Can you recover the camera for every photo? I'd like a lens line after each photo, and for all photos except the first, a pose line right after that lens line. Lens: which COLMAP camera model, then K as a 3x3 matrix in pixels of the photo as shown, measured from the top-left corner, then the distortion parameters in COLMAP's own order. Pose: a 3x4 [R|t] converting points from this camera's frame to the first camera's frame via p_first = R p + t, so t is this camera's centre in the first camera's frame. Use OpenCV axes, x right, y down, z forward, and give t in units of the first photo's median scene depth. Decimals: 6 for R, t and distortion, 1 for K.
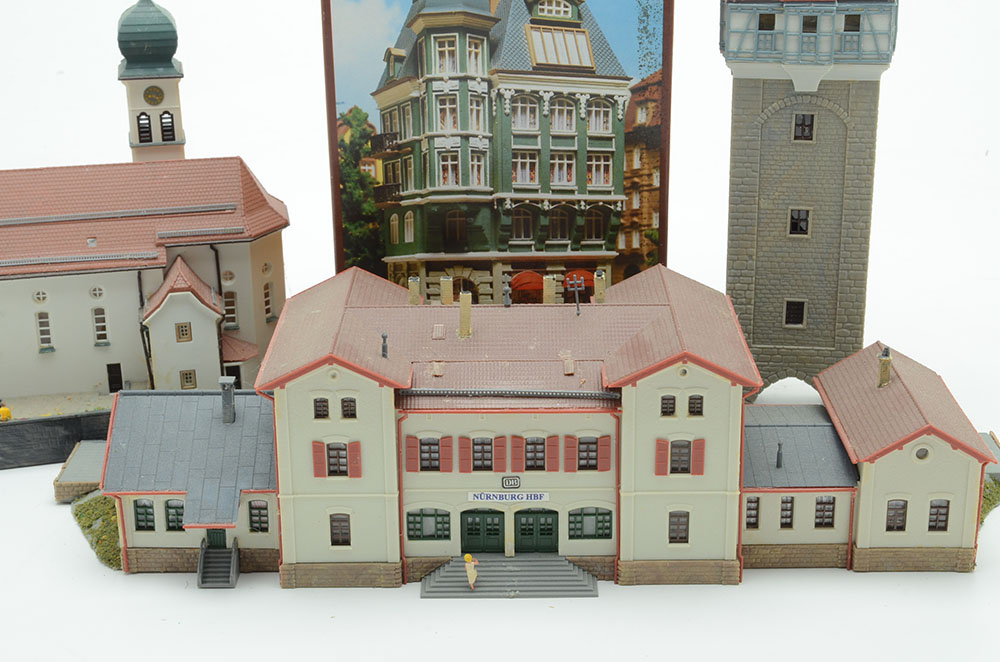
lens RADIAL K [[1744.0, 0, 471.5], [0, 1744.0, 362.3], [0, 0, 1]] dist [0.084454, 0.000000]
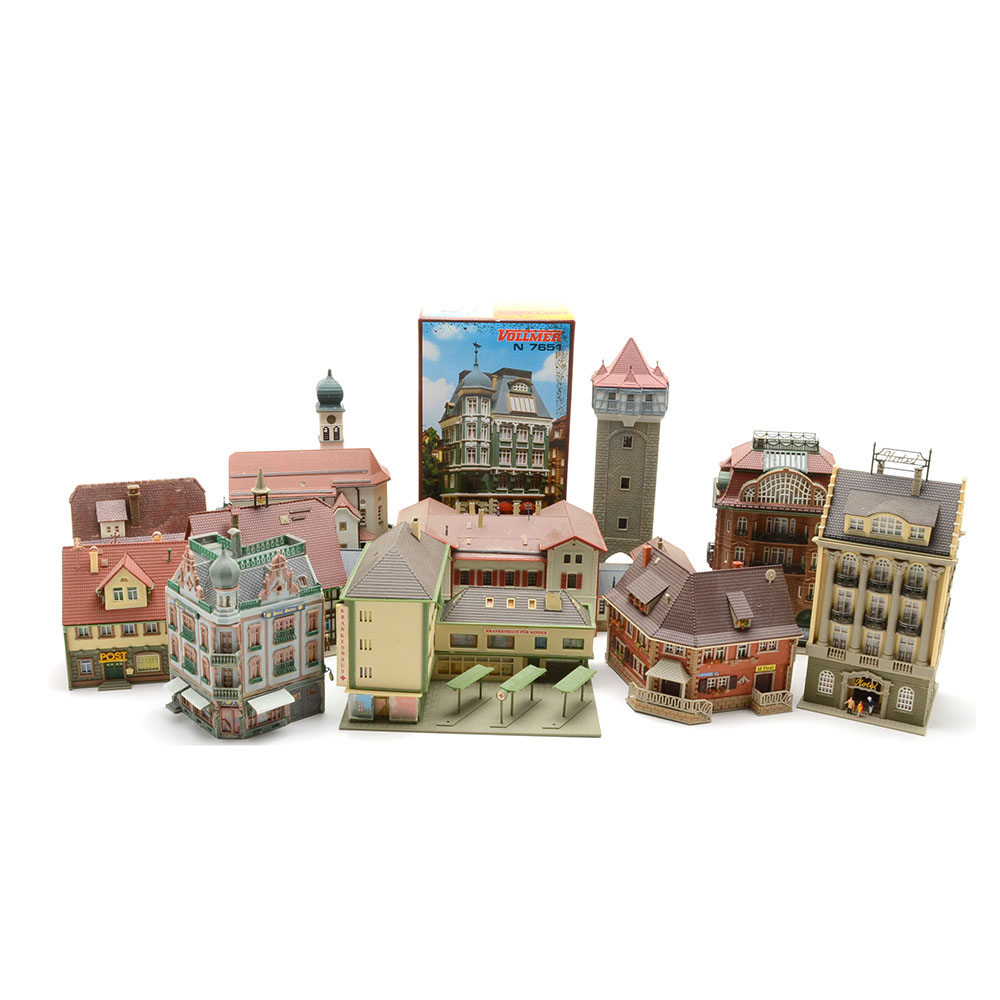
lens RADIAL K [[1083.5, 0, 480.6], [0, 1083.5, 508.3], [0, 0, 1]] dist [-0.068728, 0.000000]
pose [[0.998867, 0.025686, 0.040062, -0.055325], [-0.023120, 0.997731, -0.063239, 0.045393], [-0.041595, 0.062241, 0.997194, -0.392326]]
